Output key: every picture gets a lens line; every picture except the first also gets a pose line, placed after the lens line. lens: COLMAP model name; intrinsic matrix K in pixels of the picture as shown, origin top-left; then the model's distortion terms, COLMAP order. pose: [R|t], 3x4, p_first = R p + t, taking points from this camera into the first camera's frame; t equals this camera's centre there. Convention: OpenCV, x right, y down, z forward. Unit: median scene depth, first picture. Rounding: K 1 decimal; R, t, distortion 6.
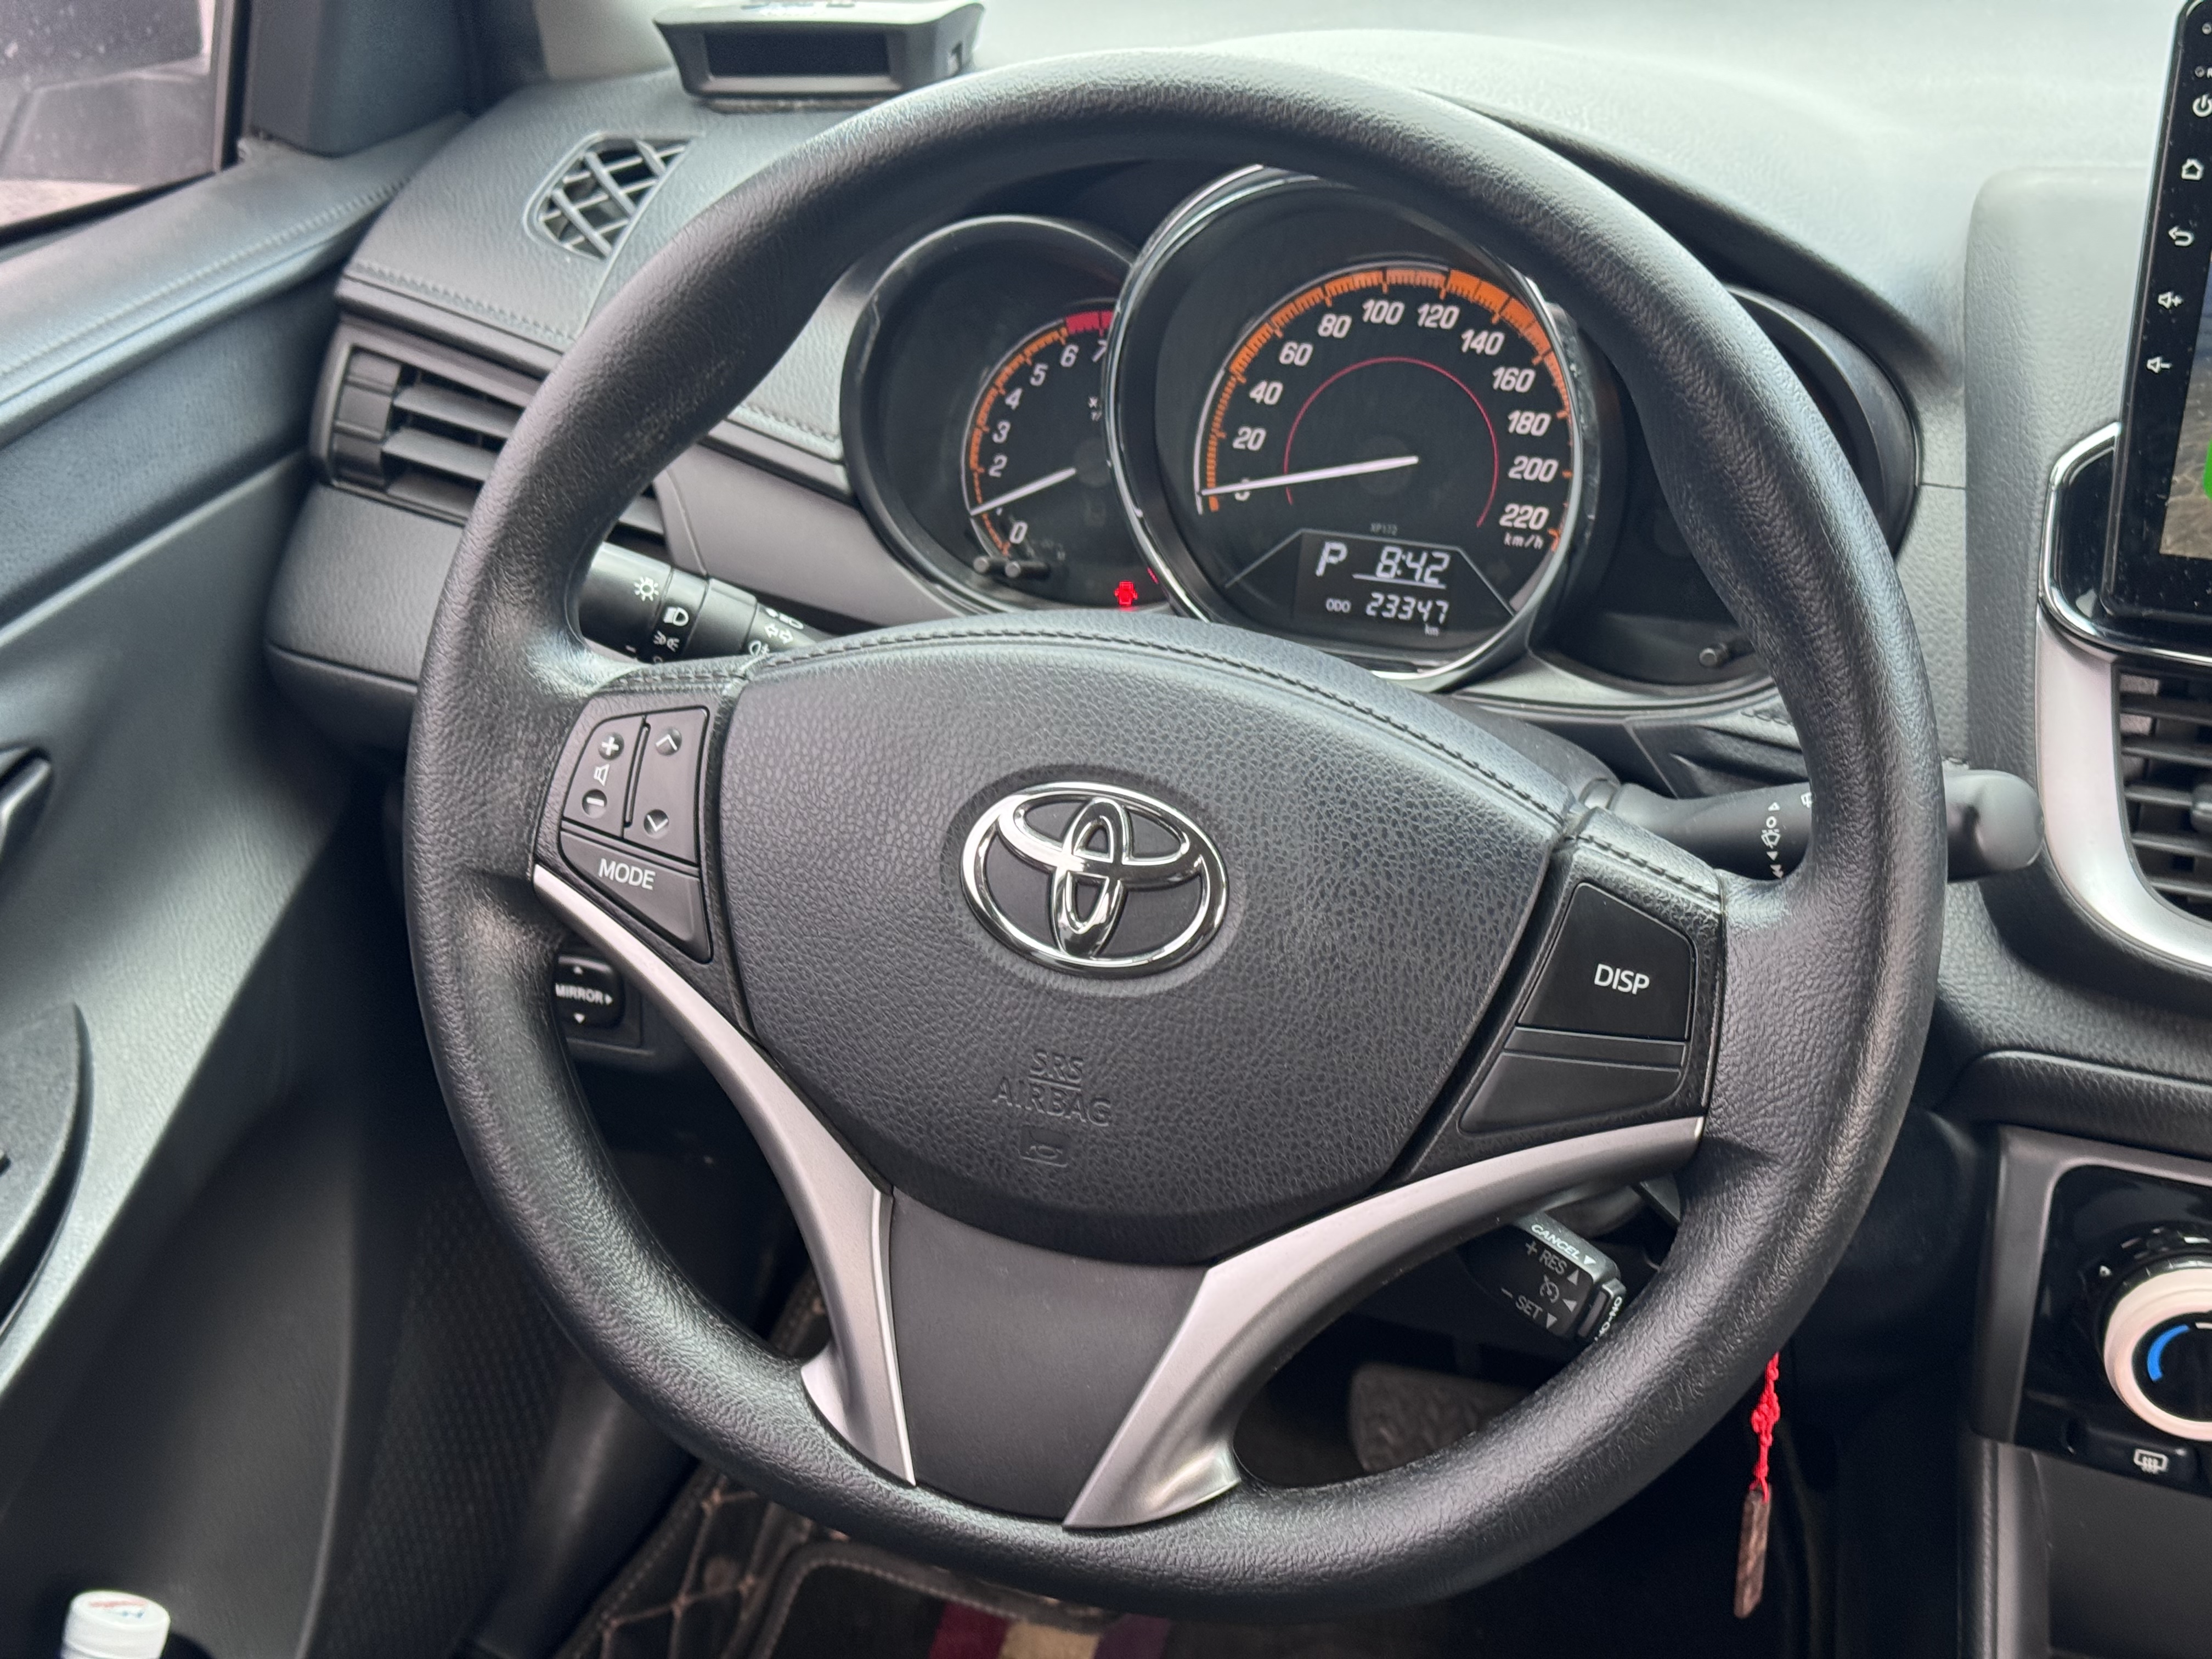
lens RADIAL K [[3060.7, 0, 1116.0], [0, 3060.7, 862.9], [0, 0, 1]] dist [0.118013, 0.008239]
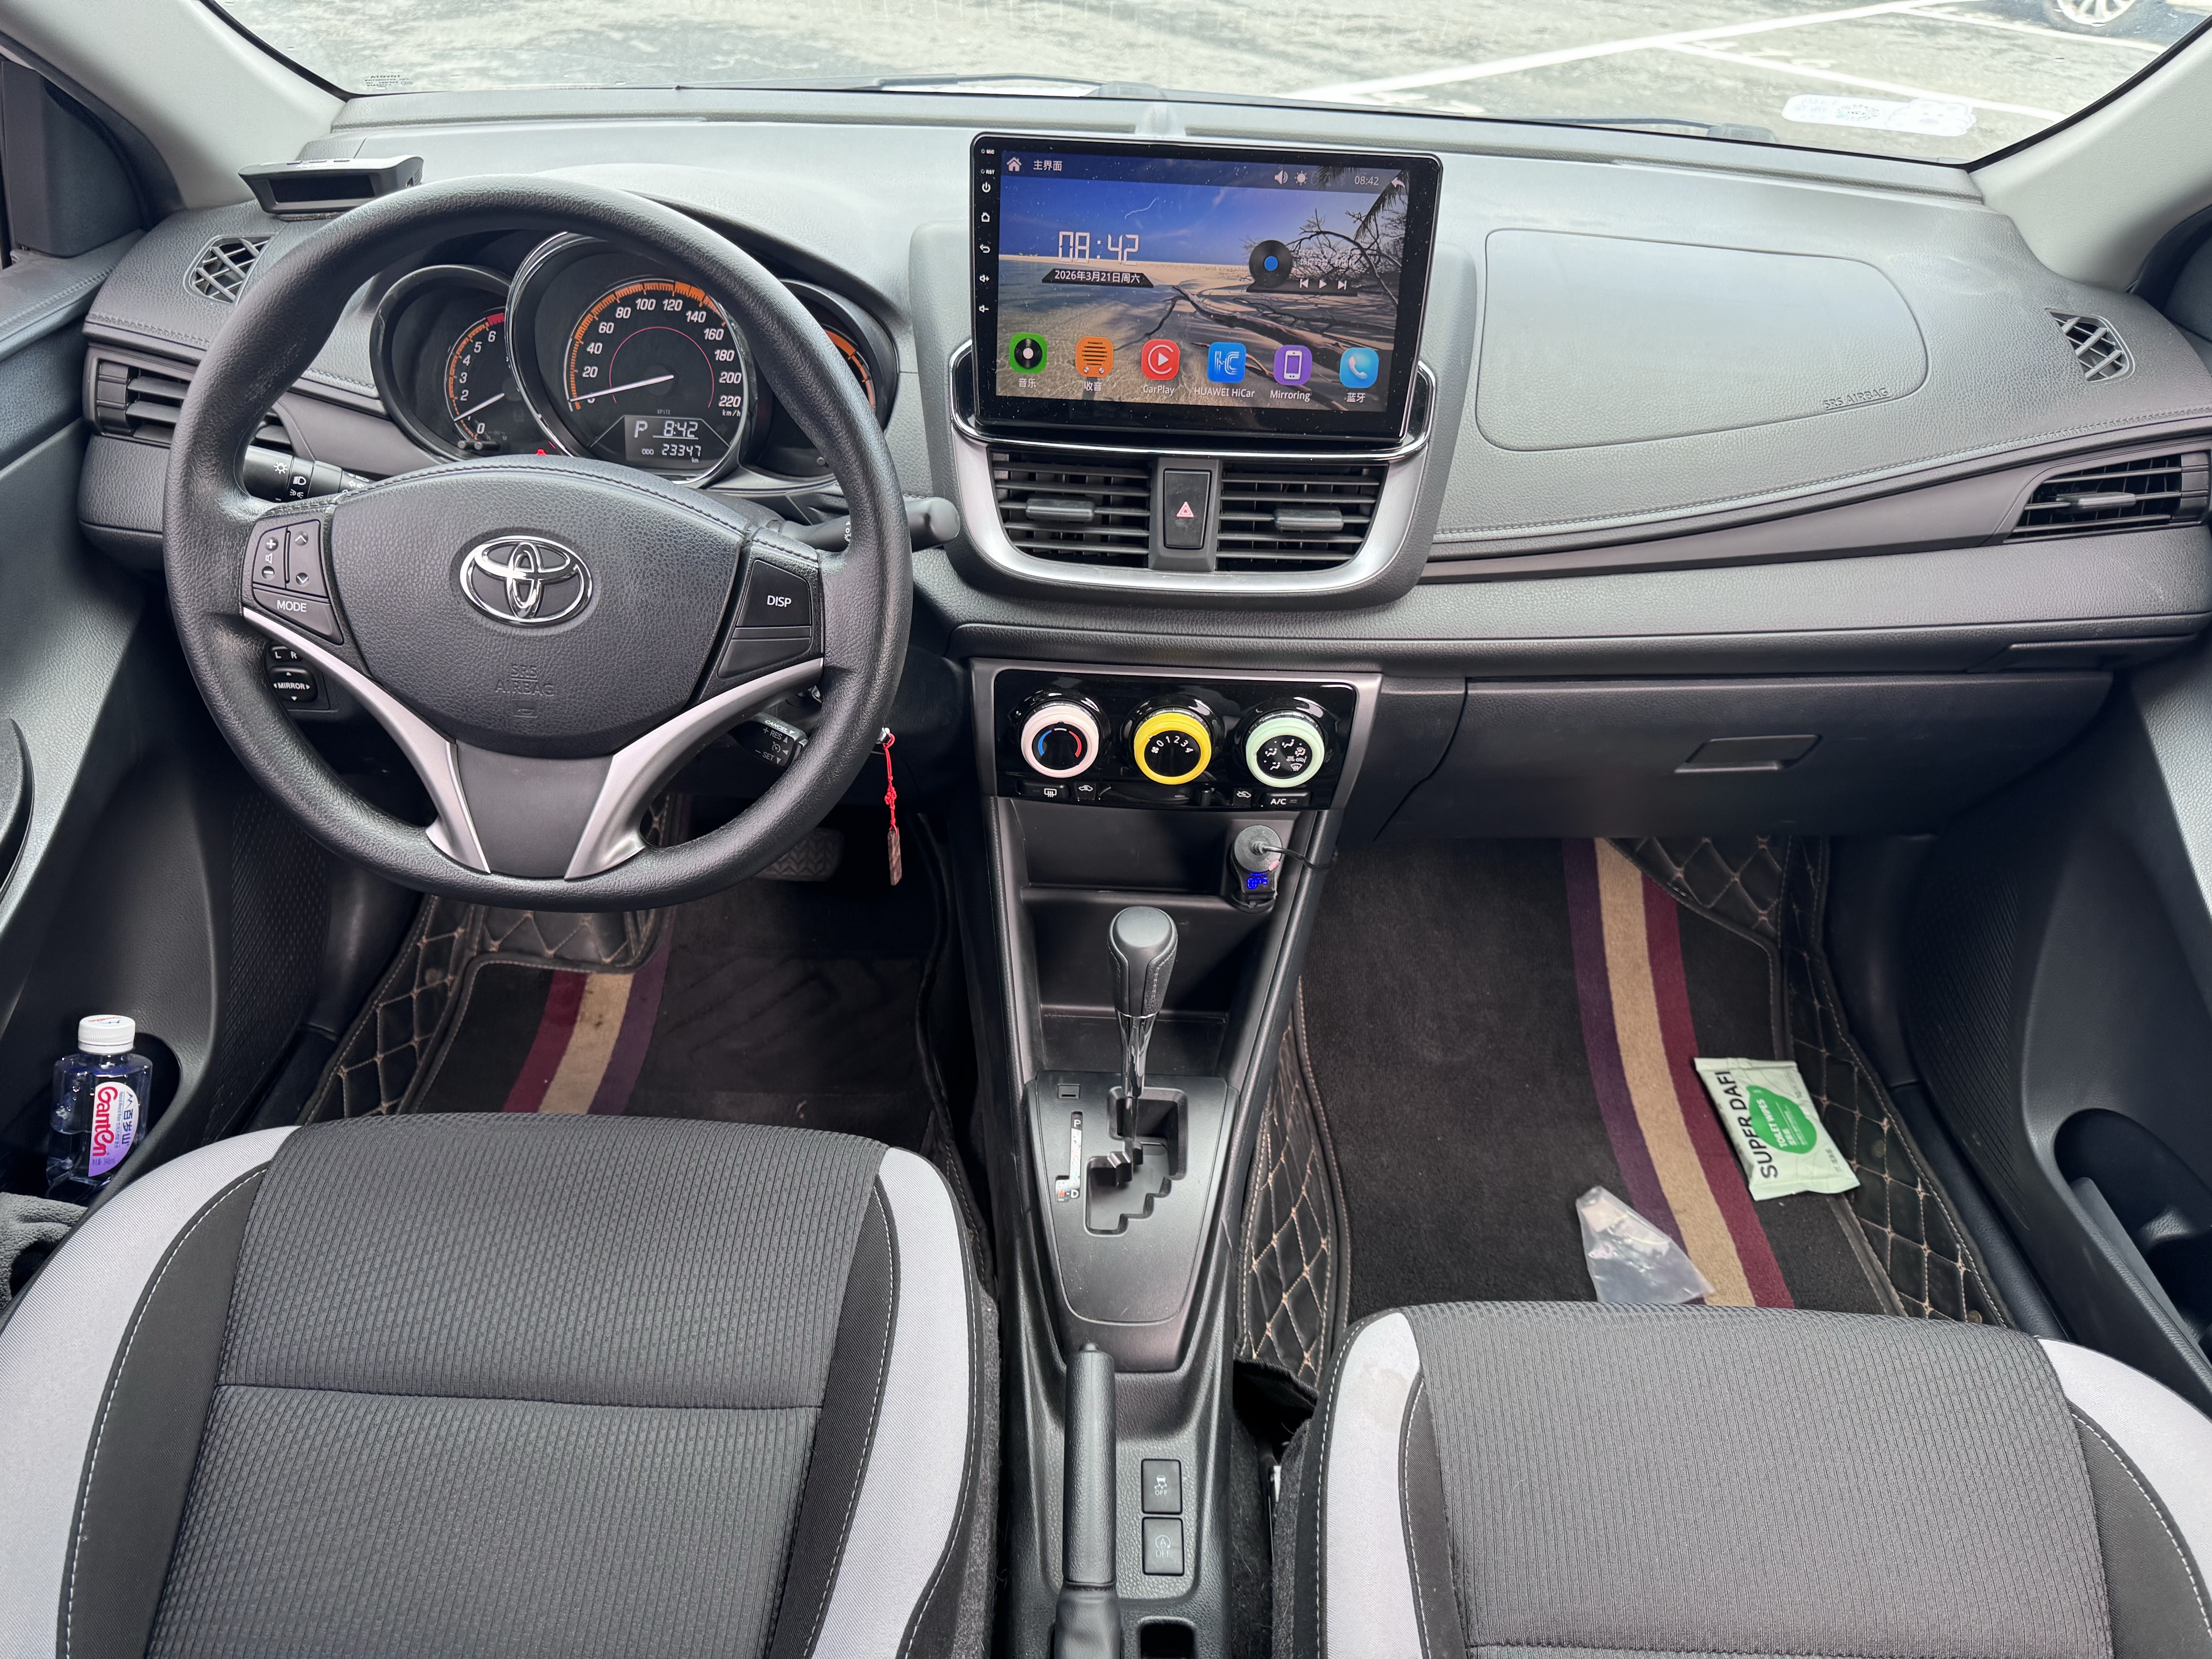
lens RADIAL K [[1557.7, 0, 1084.0], [0, 1557.7, 854.7], [0, 0, 1]] dist [0.086380, -0.131429]
pose [[0.955625, -0.149815, 0.253646, 0.044190], [0.110093, 0.980263, 0.164205, 0.042409], [-0.273241, -0.128993, 0.953258, -0.140386]]
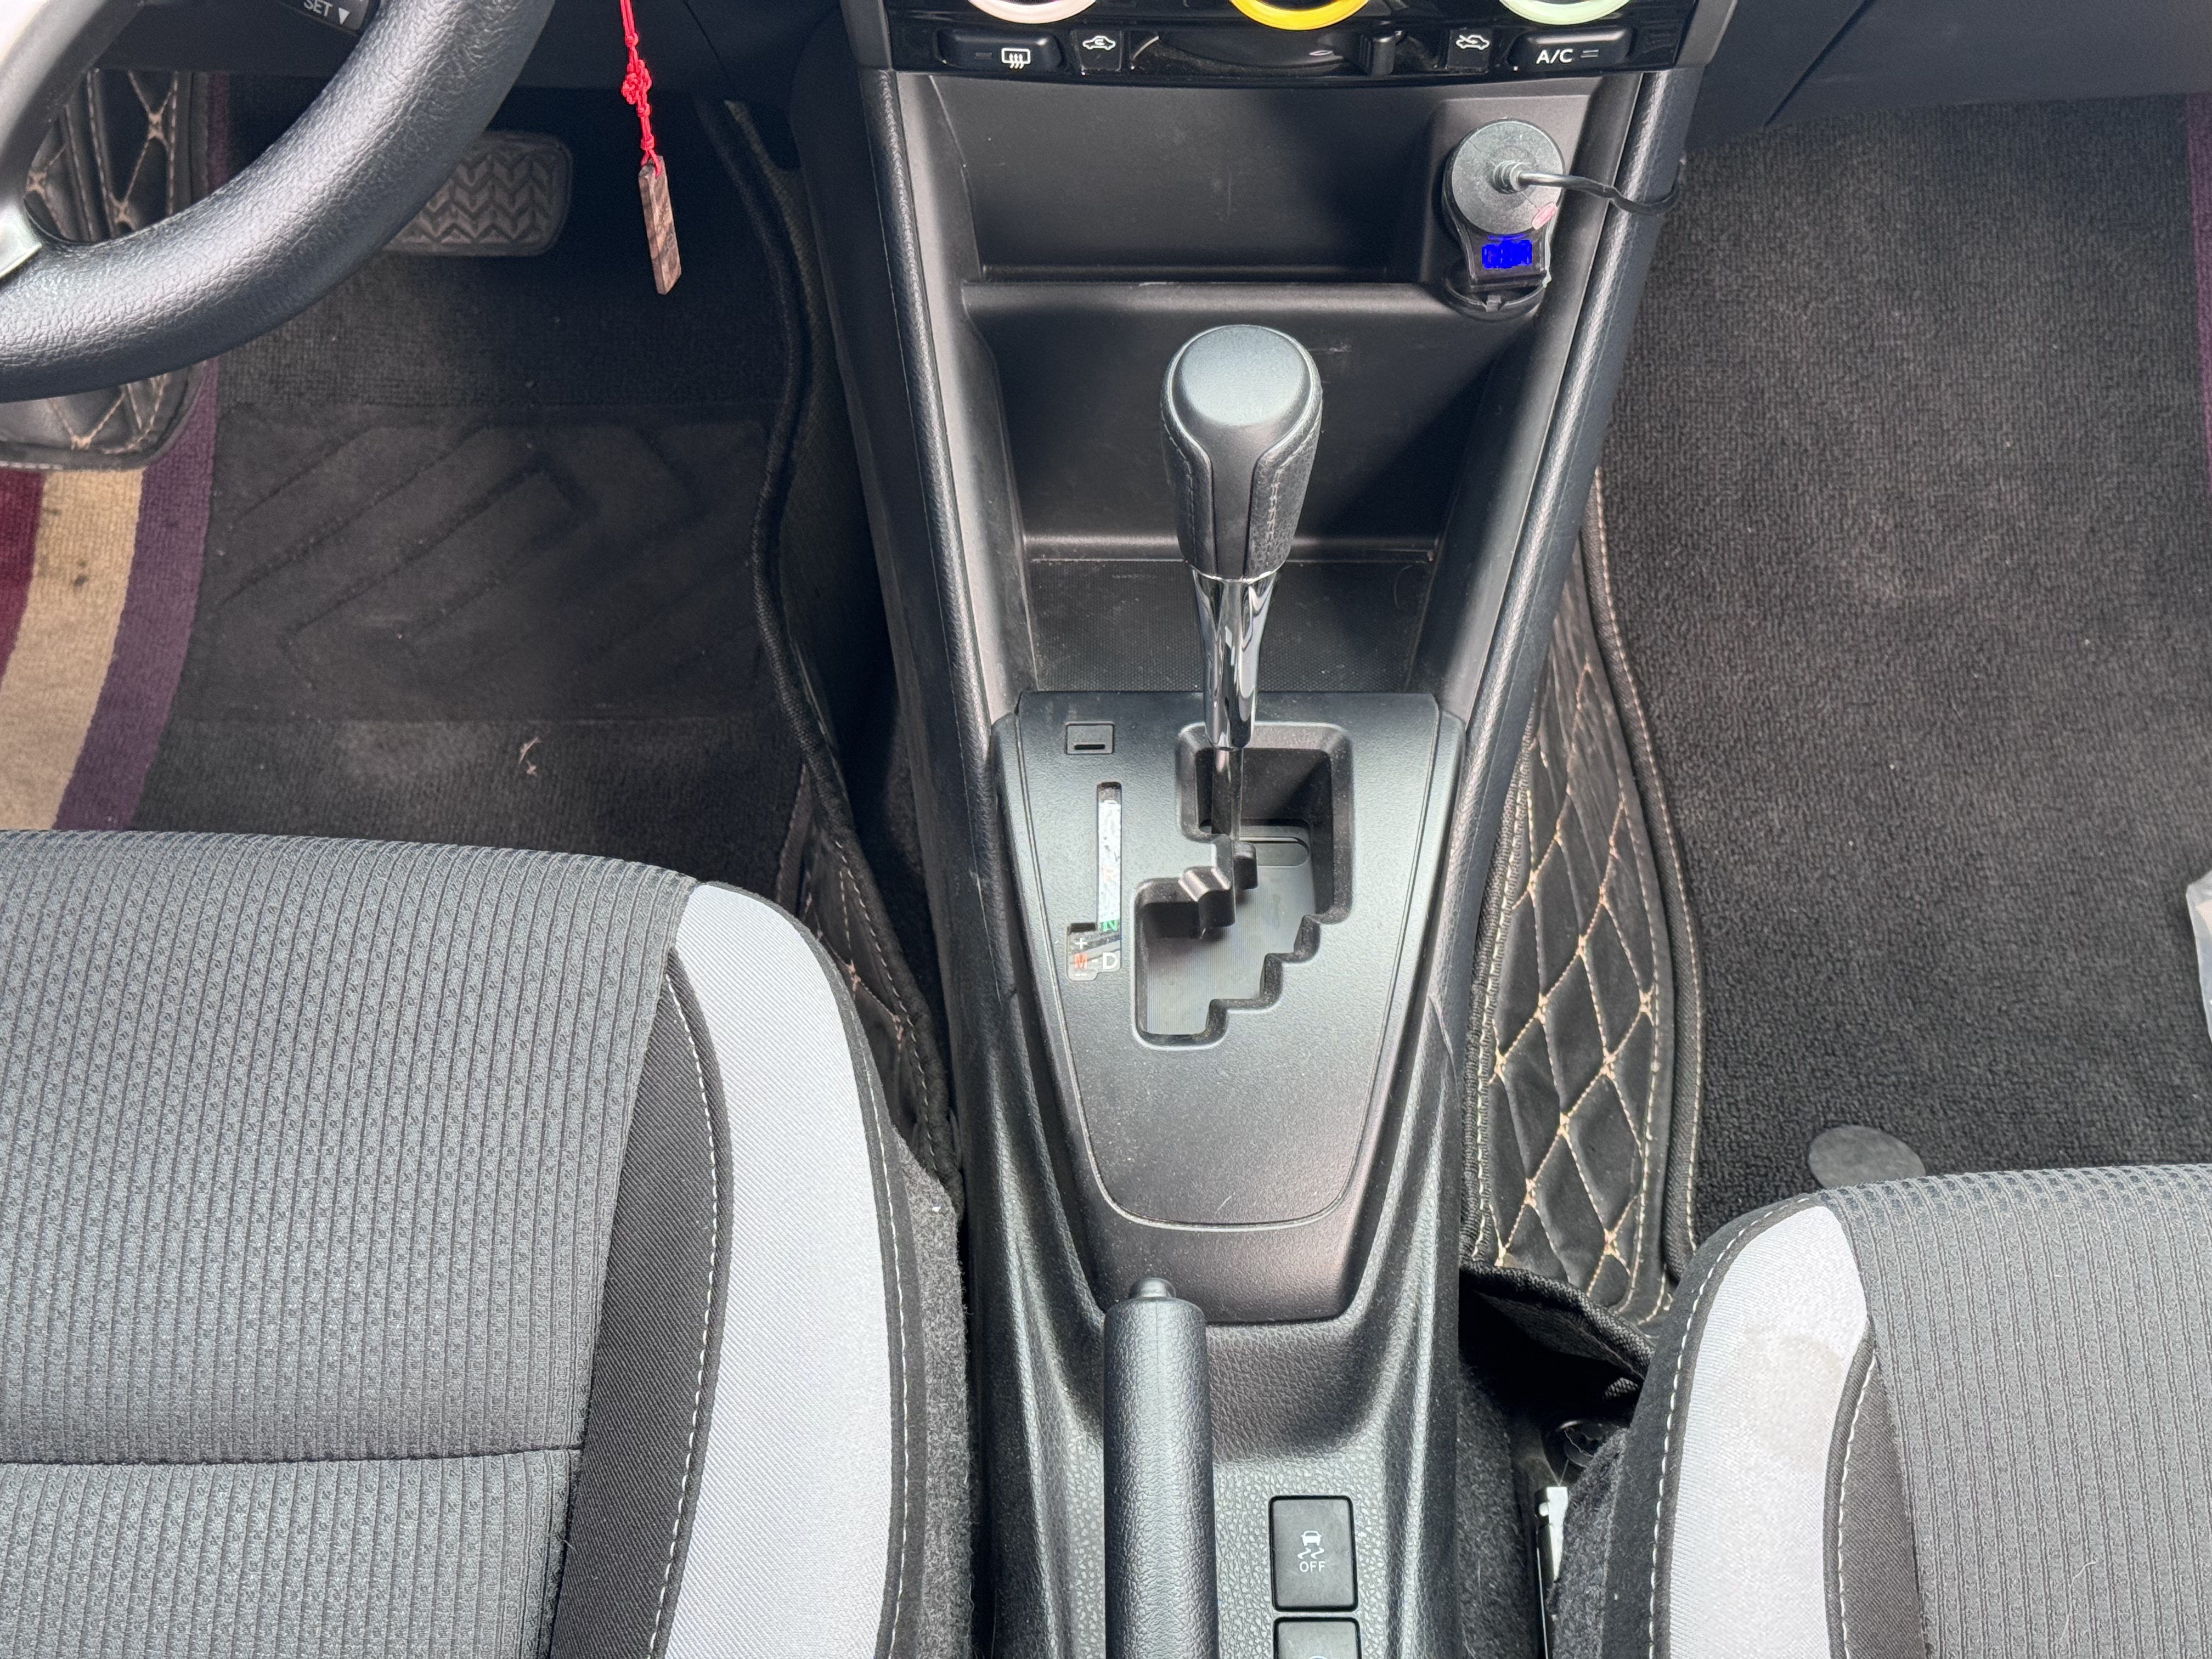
lens RADIAL K [[3064.7, 0, 1113.1], [0, 3064.7, 826.4], [0, 0, 1]] dist [0.130182, -0.112115]
pose [[0.951070, -0.236966, 0.198276, 0.095126], [0.147804, 0.912460, 0.381538, 0.038028], [-0.271330, -0.333563, 0.902837, -0.004057]]
